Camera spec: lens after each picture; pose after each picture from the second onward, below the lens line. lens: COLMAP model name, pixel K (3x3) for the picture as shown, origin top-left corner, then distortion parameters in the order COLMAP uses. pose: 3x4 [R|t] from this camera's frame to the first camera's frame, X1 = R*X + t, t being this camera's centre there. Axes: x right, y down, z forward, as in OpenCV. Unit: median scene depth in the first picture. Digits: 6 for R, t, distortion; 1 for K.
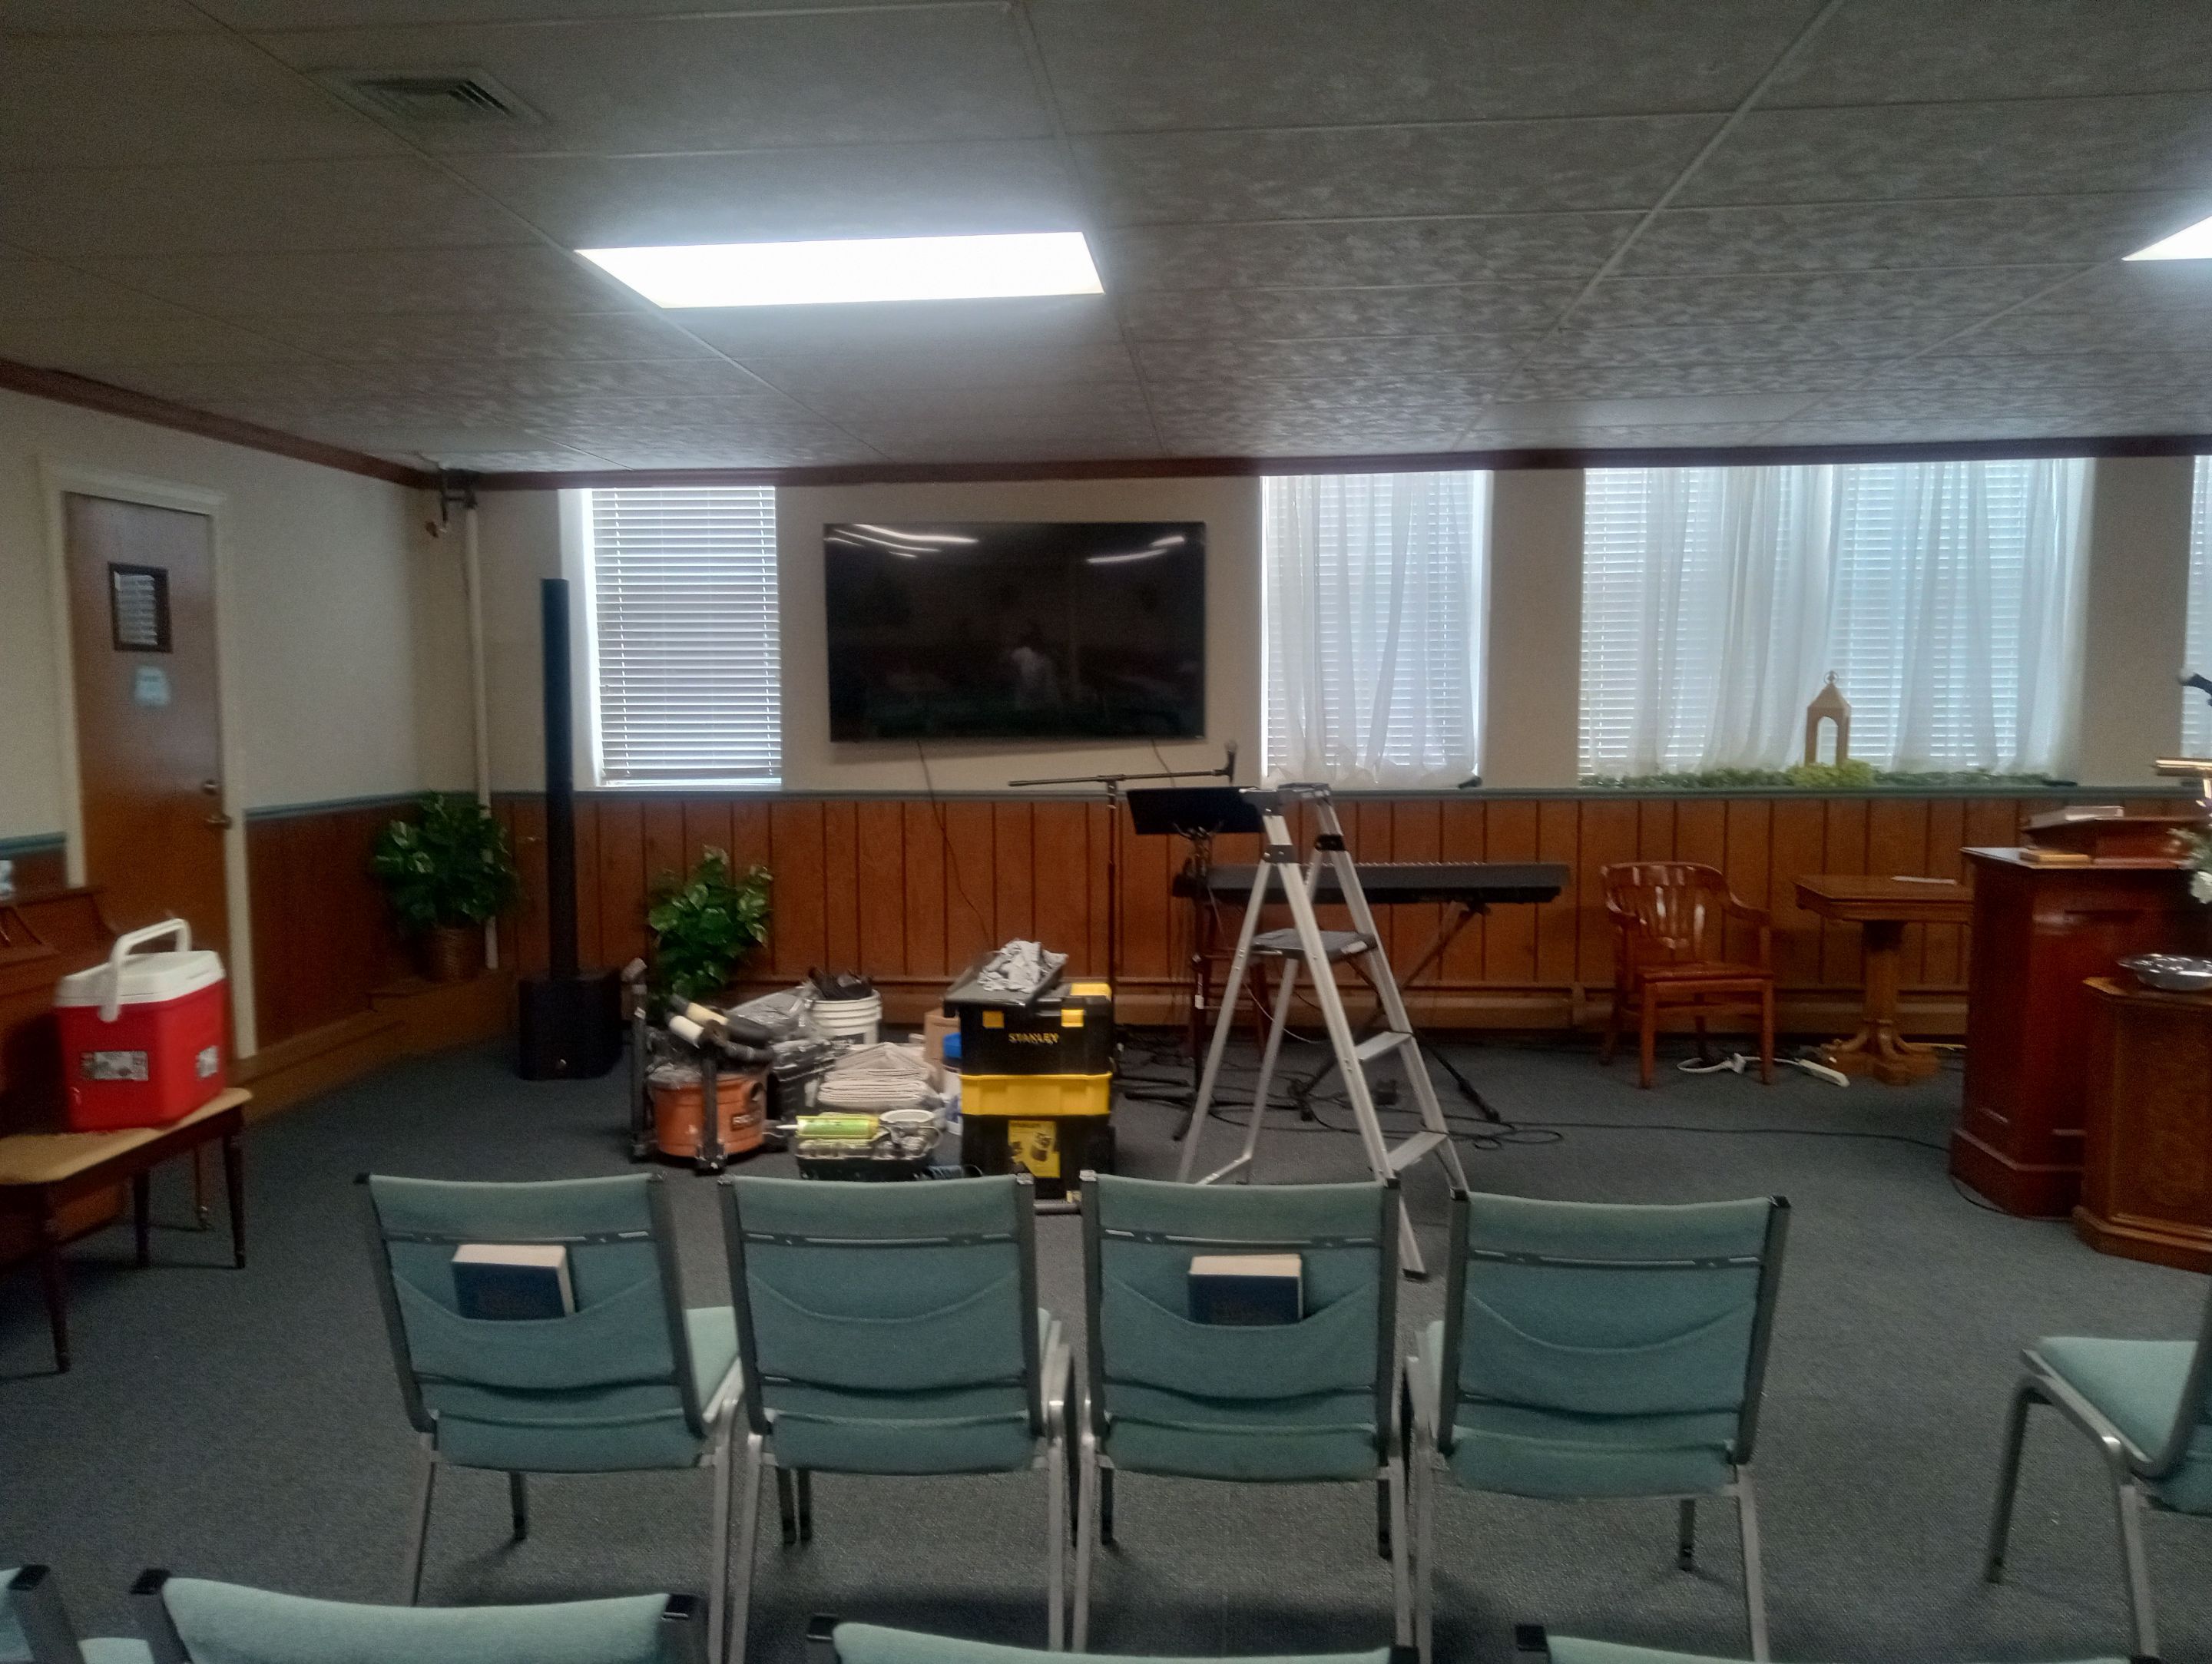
lens RADIAL K [[1652.1, 0, 1106.0], [0, 1652.1, 832.0], [0, 0, 1]] dist [0.003119, 0.000580]
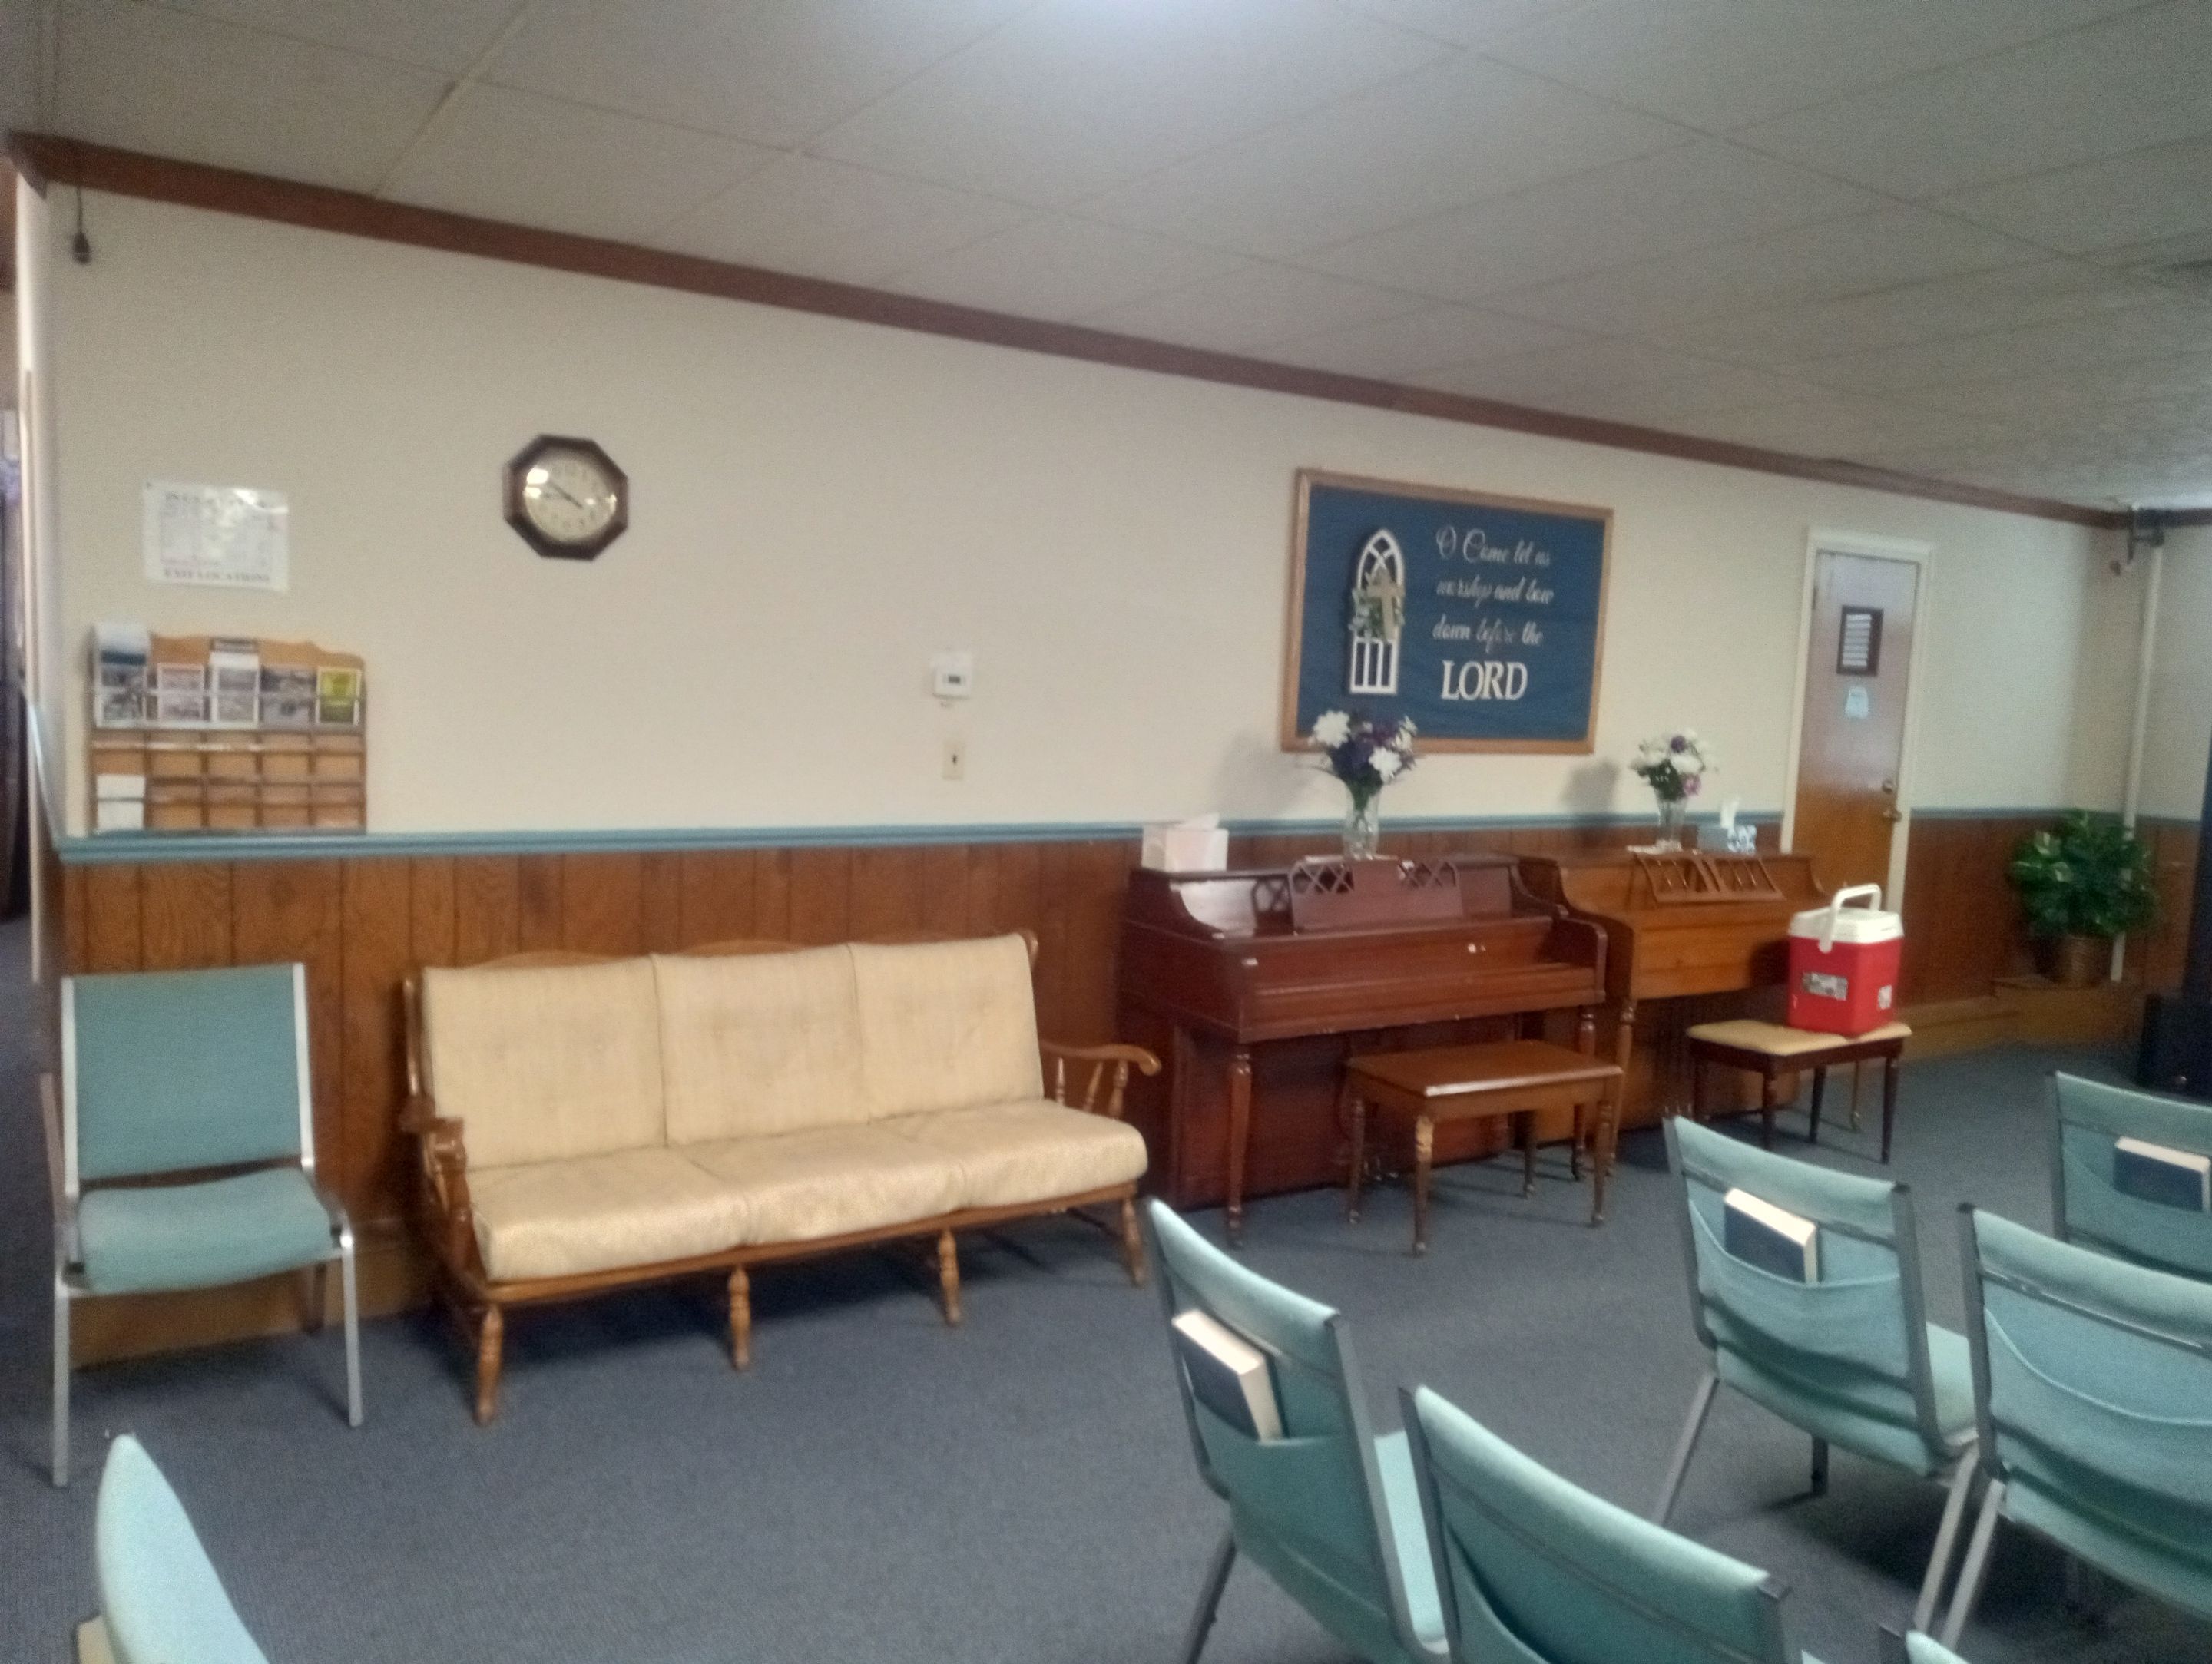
lens RADIAL K [[1635.2, 0, 1103.9], [0, 1635.2, 826.5], [0, 0, 1]] dist [0.004617, 0.004528]
pose [[0.614476, 0.108403, -0.781452, 0.046336], [-0.113296, 0.992373, 0.048574, 0.008657], [0.780758, 0.058688, 0.622071, -0.192160]]
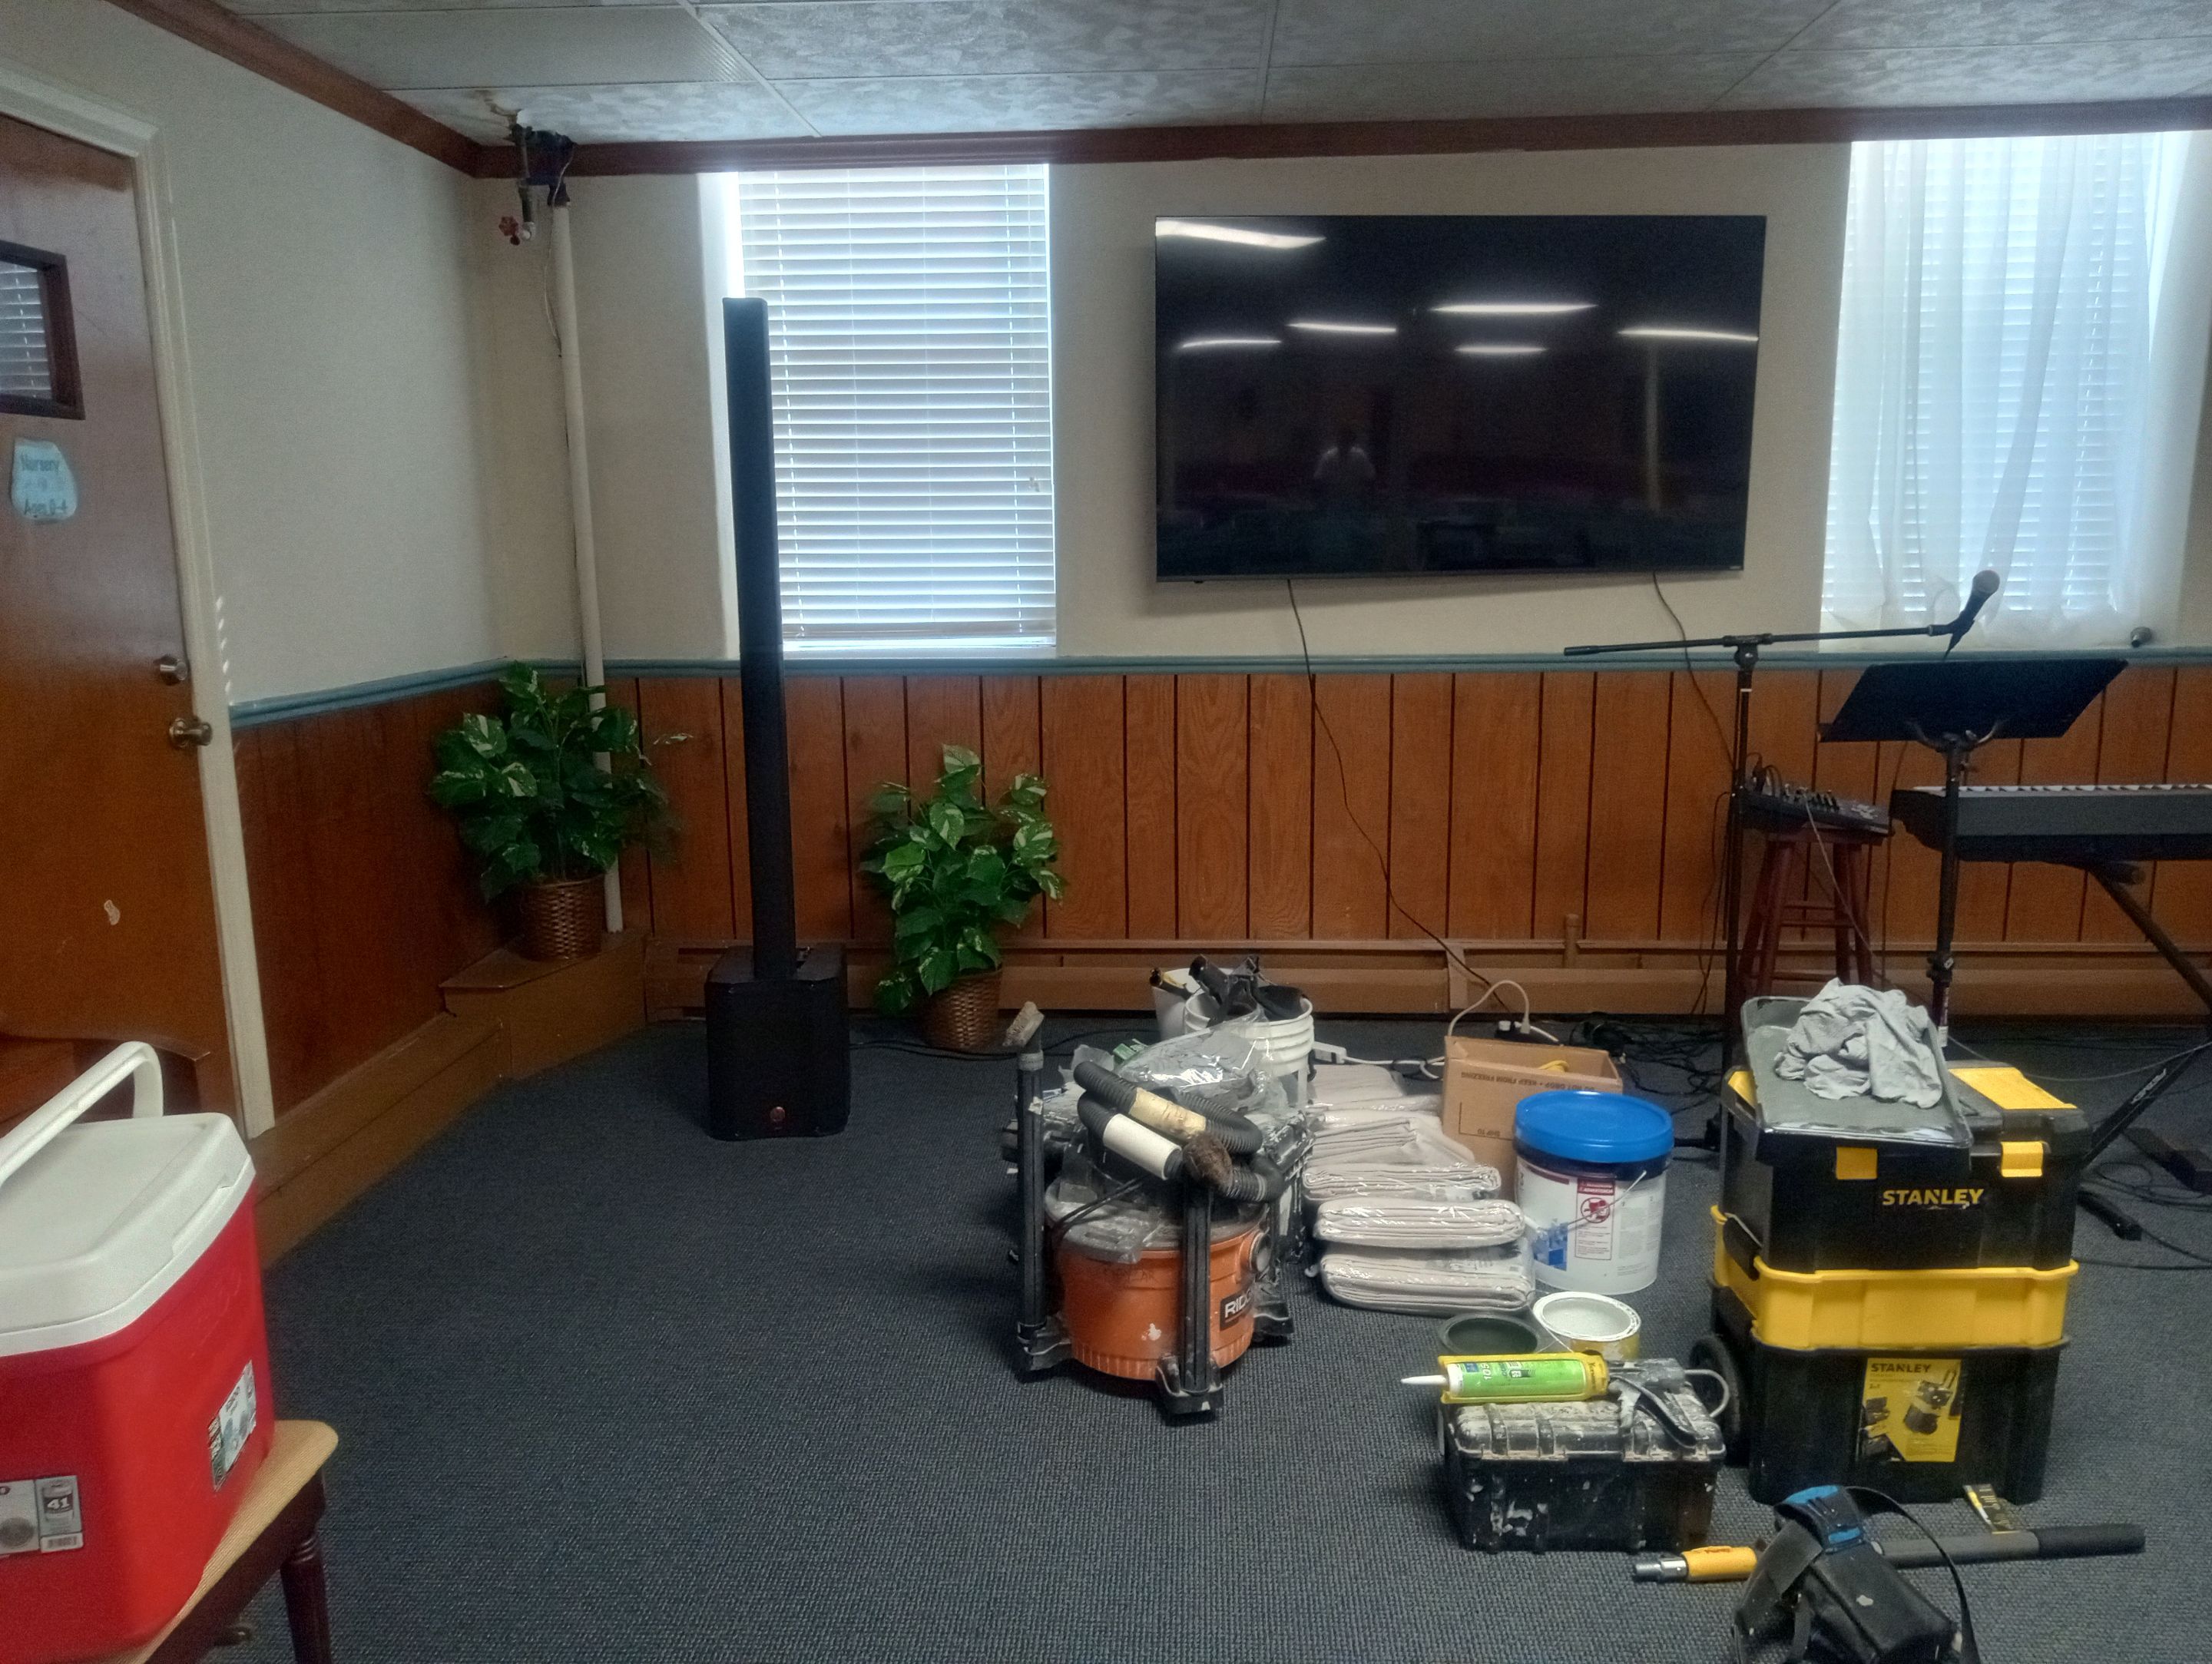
lens RADIAL K [[1643.3, 0, 1102.2], [0, 1643.3, 843.1], [0, 0, 1]] dist [0.035514, -0.046753]
pose [[0.999672, -0.009354, 0.023830, -0.234634], [0.006786, 0.994383, 0.105622, -0.024943], [-0.024684, -0.105426, 0.994121, 0.420788]]
